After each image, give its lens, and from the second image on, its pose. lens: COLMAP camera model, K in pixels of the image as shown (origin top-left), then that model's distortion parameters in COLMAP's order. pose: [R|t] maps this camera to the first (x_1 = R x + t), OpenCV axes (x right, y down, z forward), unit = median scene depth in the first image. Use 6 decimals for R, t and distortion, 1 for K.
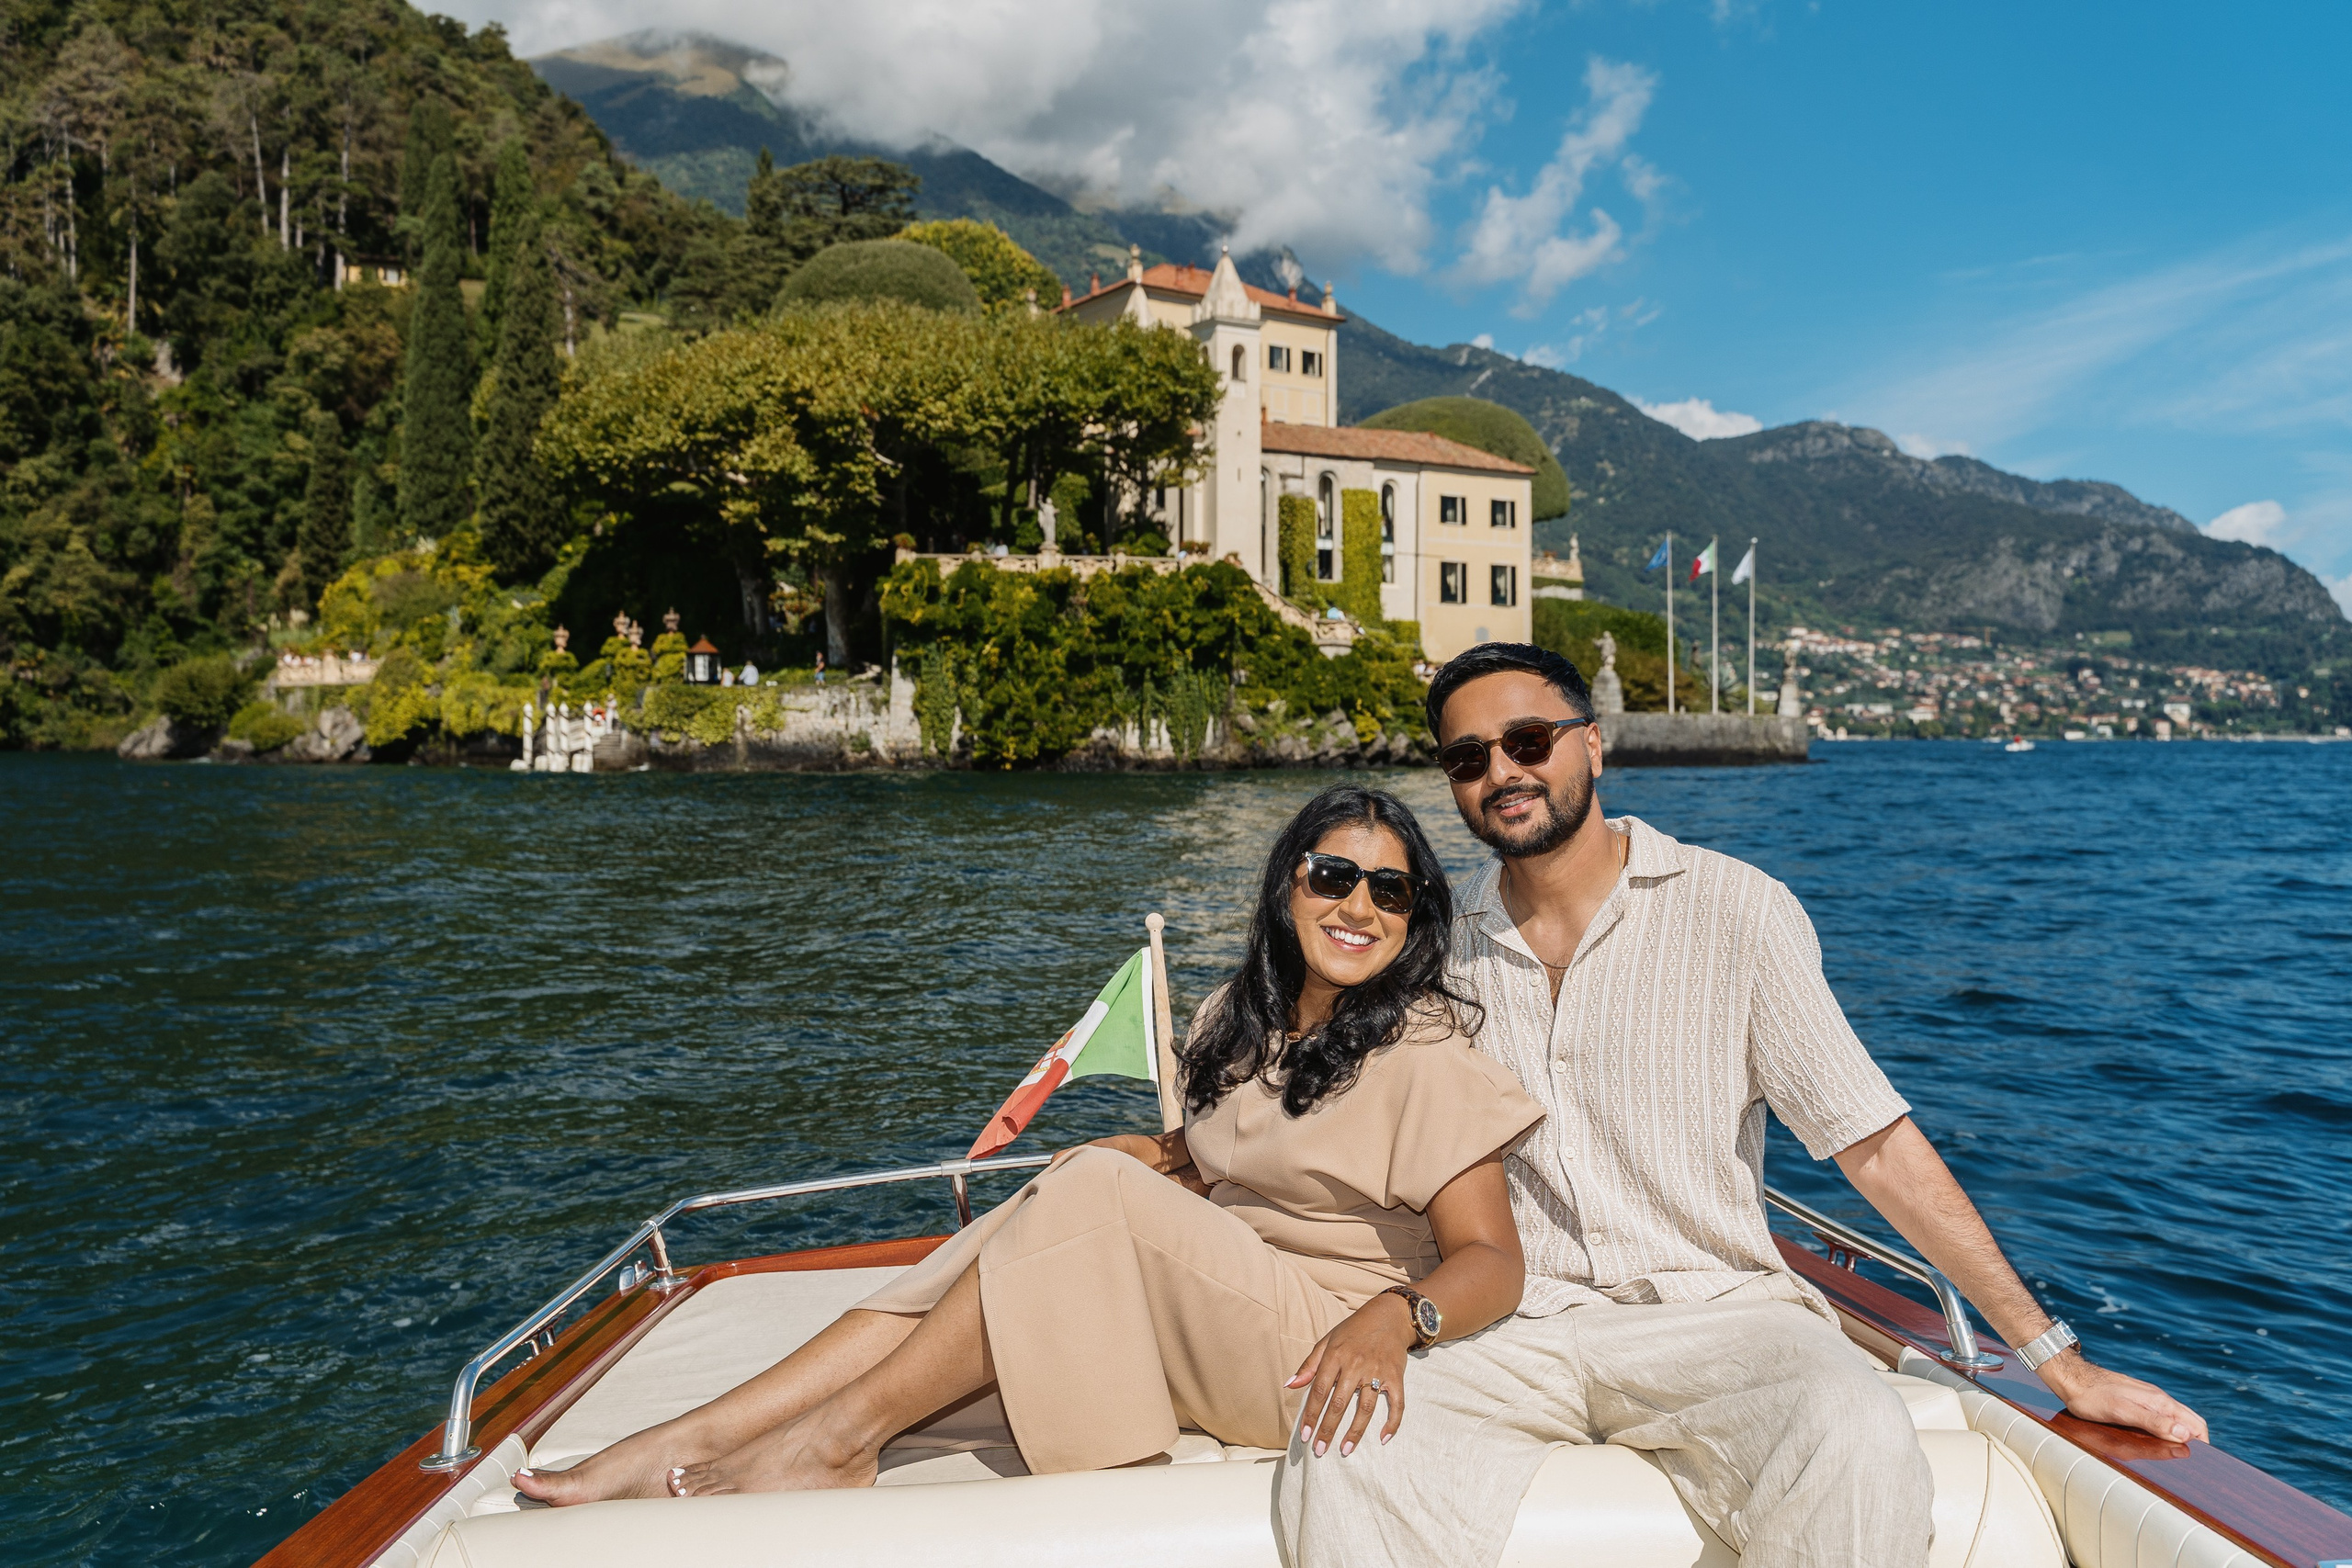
lens RADIAL K [[2019.4, 0, 1027.1], [0, 2019.4, 894.5], [0, 0, 1]] dist [-0.006869, -0.001191]
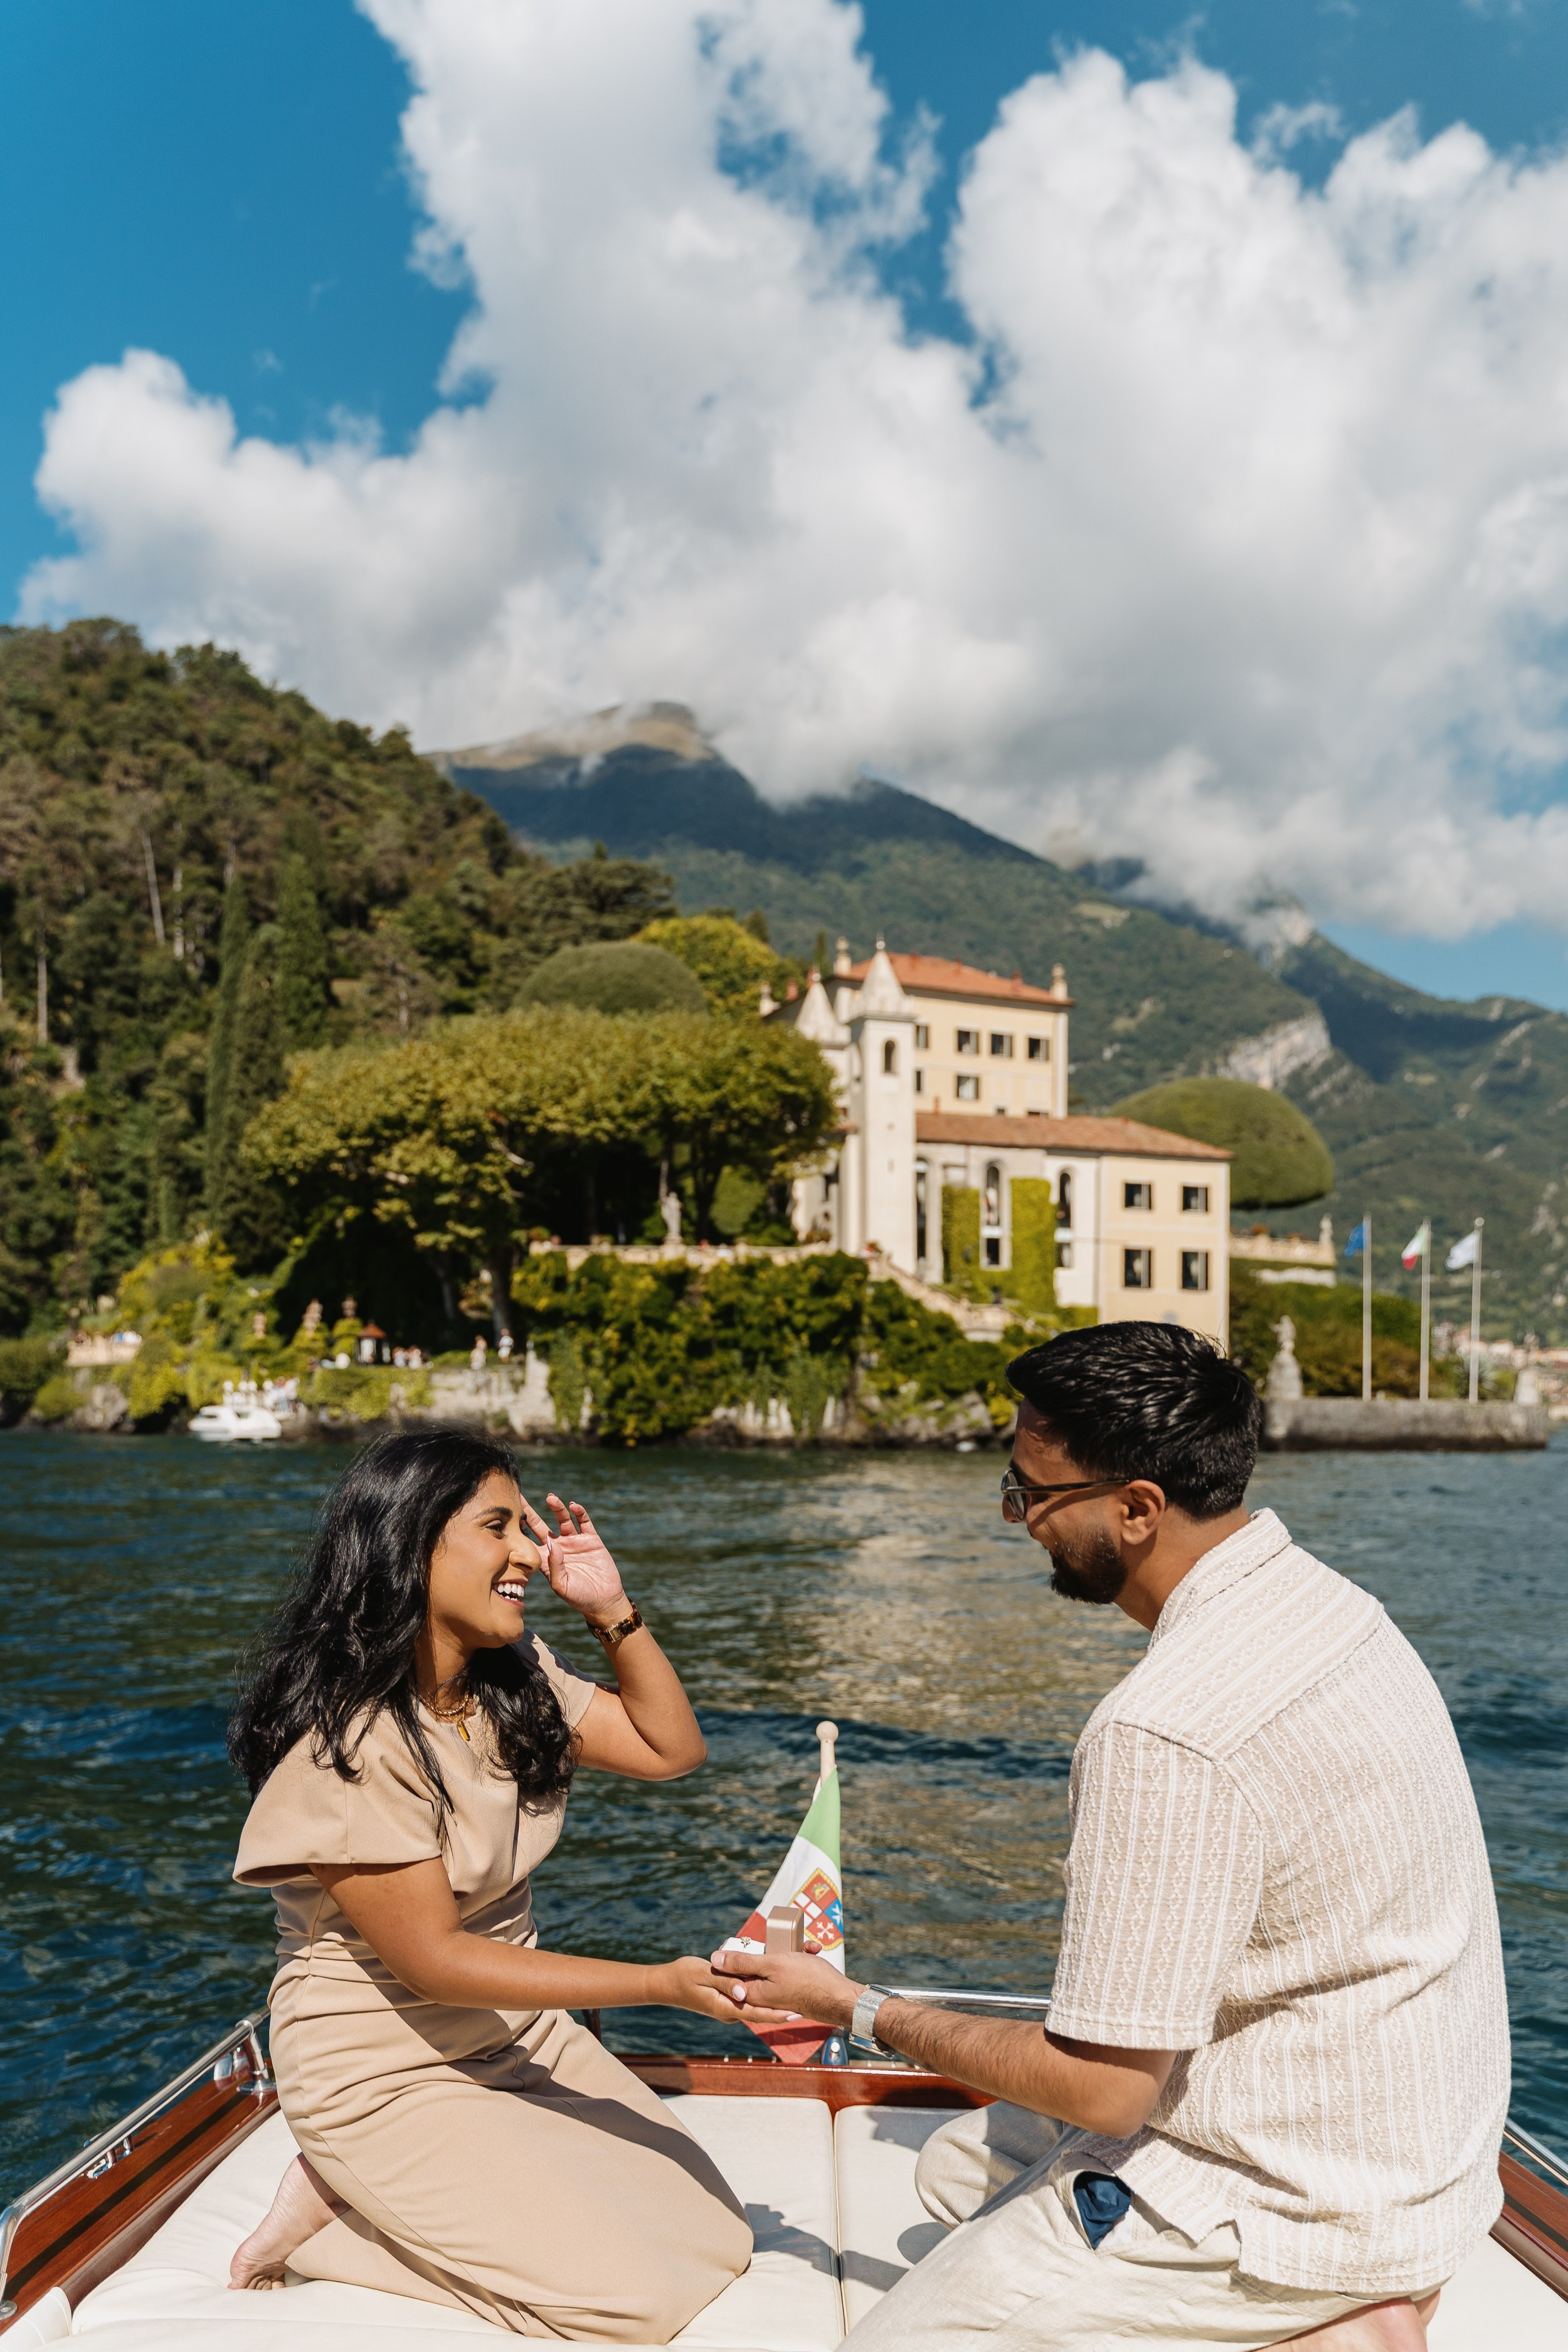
lens RADIAL K [[2083.8, 0, 580.7], [0, 2083.8, 1543.4], [0, 0, 1]] dist [0.011025, 0.003508]
pose [[0.978875, 0.022549, -0.203213, 0.172985], [-0.026172, 0.999542, -0.015162, 0.006717], [0.202778, 0.020160, 0.979017, -0.081453]]
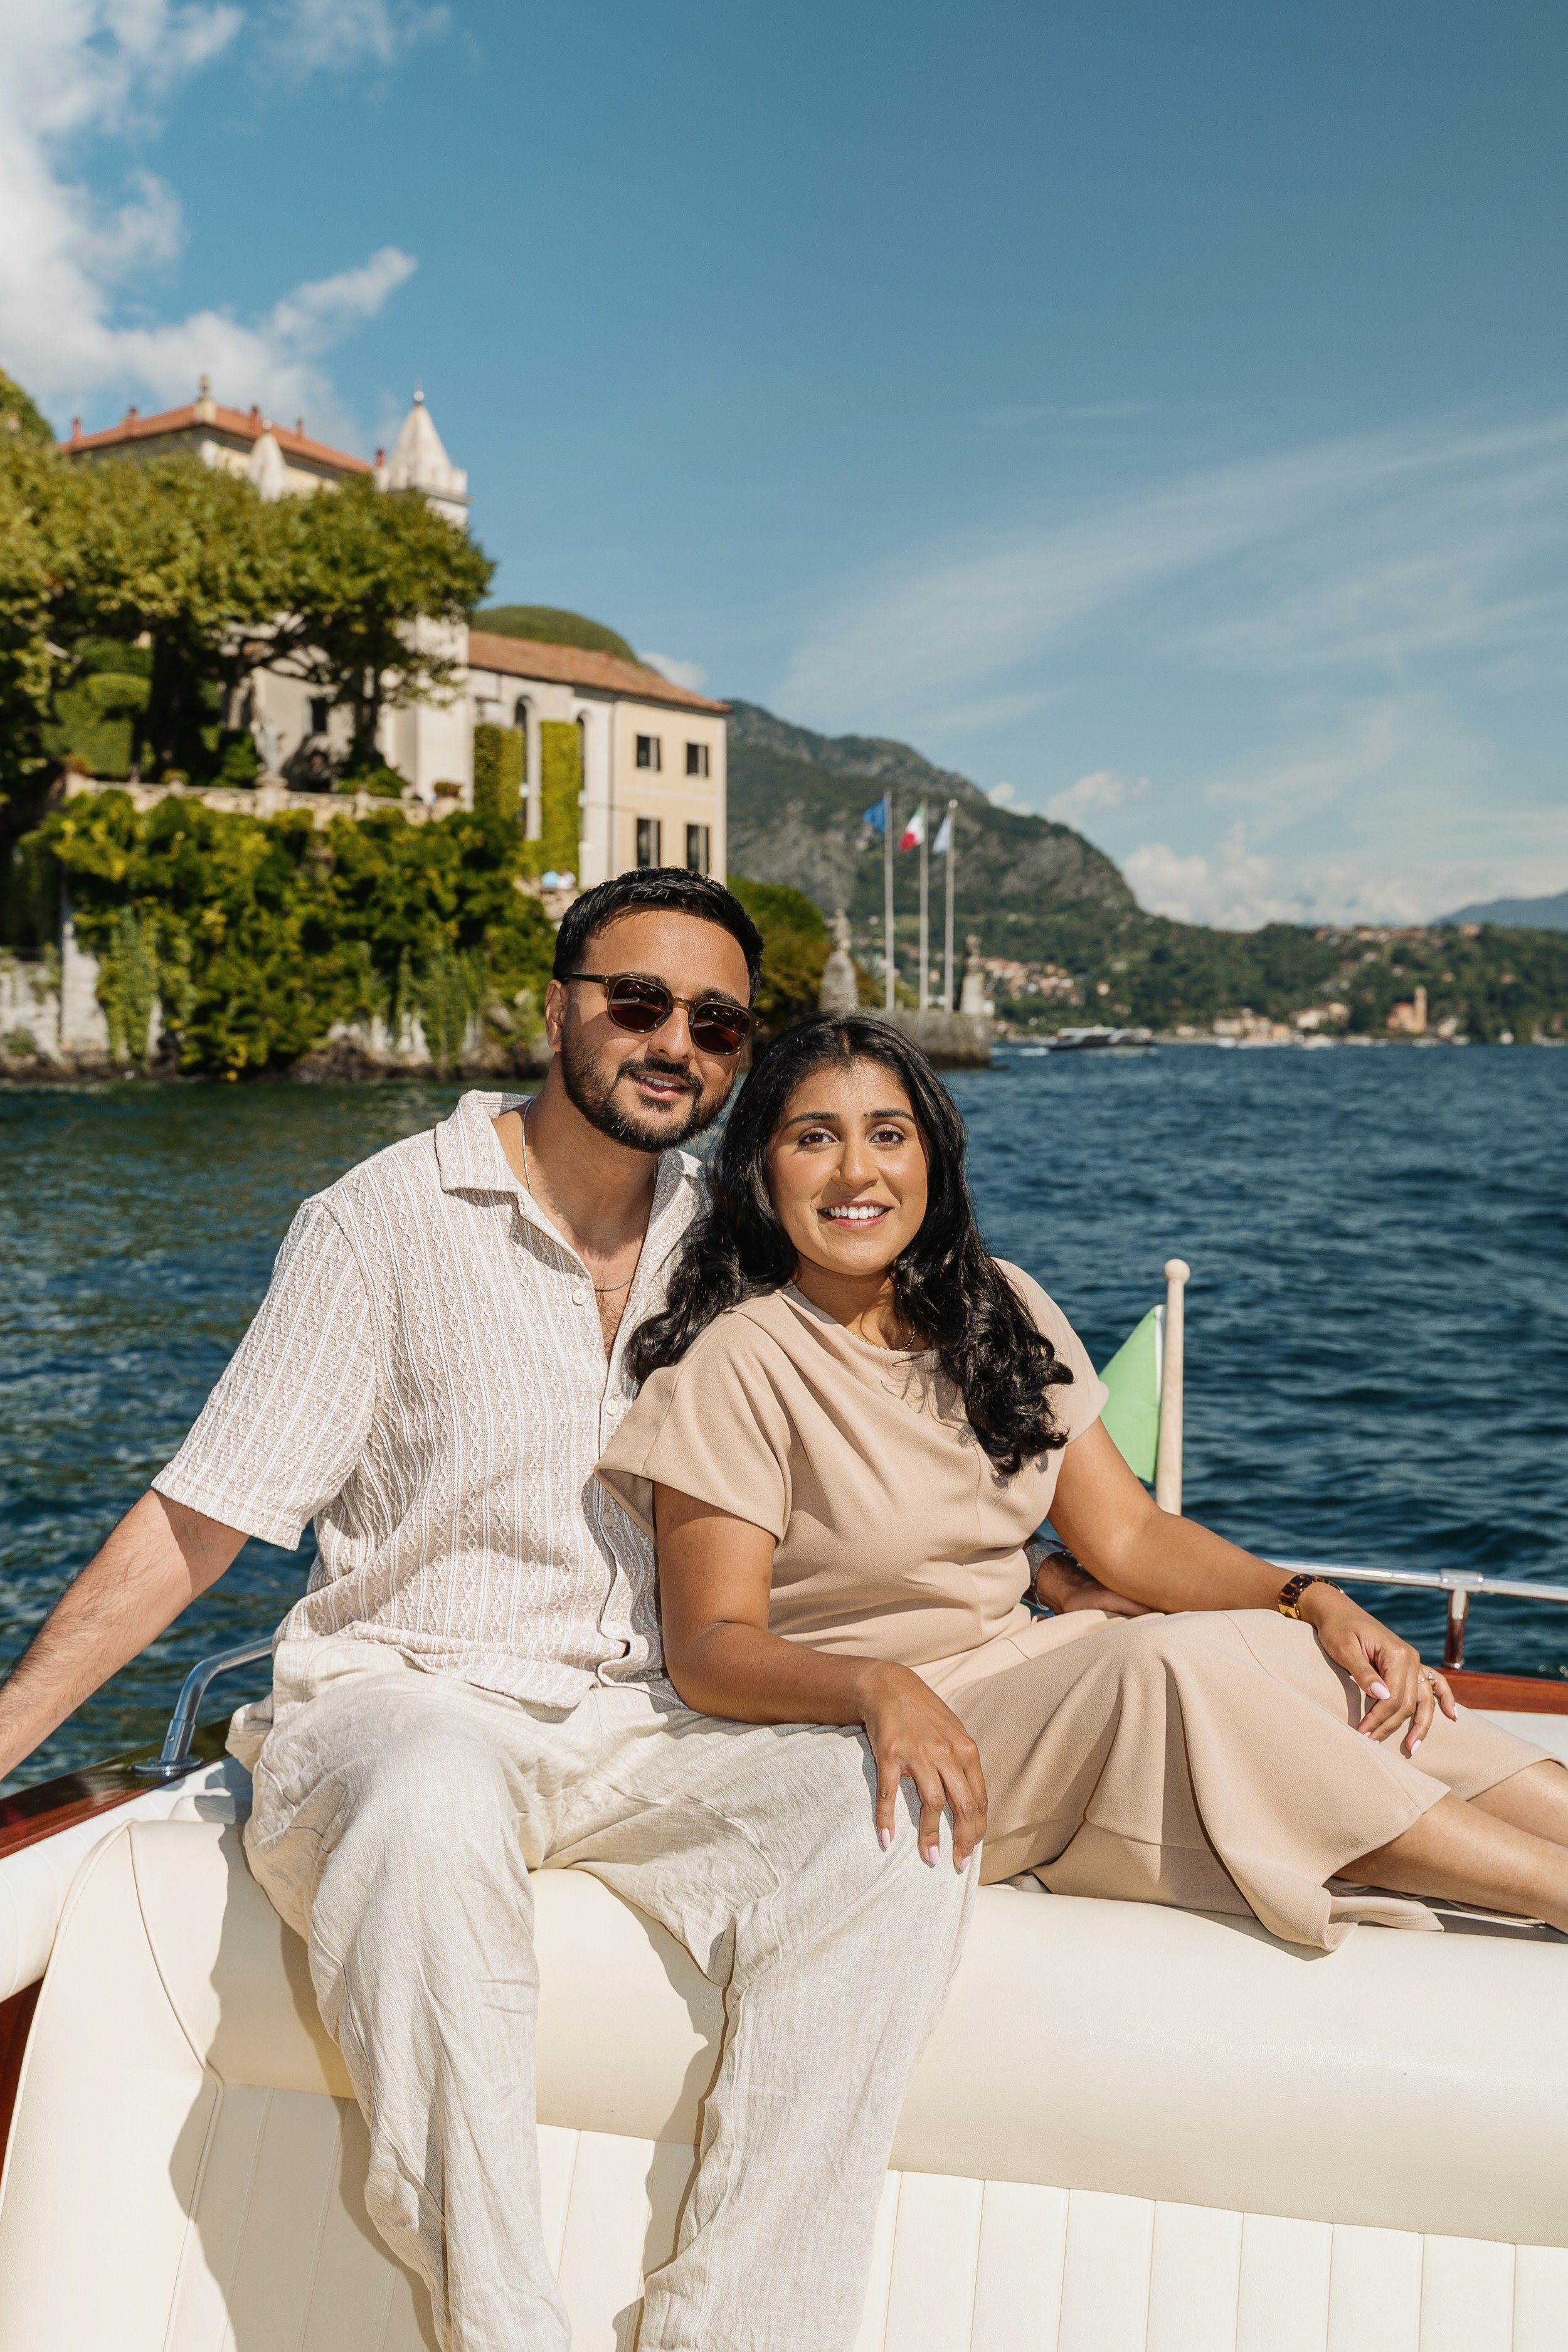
lens RADIAL K [[2687.5, 0, 737.3], [0, 2687.5, 1124.7], [0, 0, 1]] dist [0.029998, 0.016729]
pose [[0.908262, -0.010950, 0.418260, -0.225666], [0.029857, 0.998805, -0.038687, -0.002443], [-0.417336, 0.047626, 0.907503, 0.035074]]
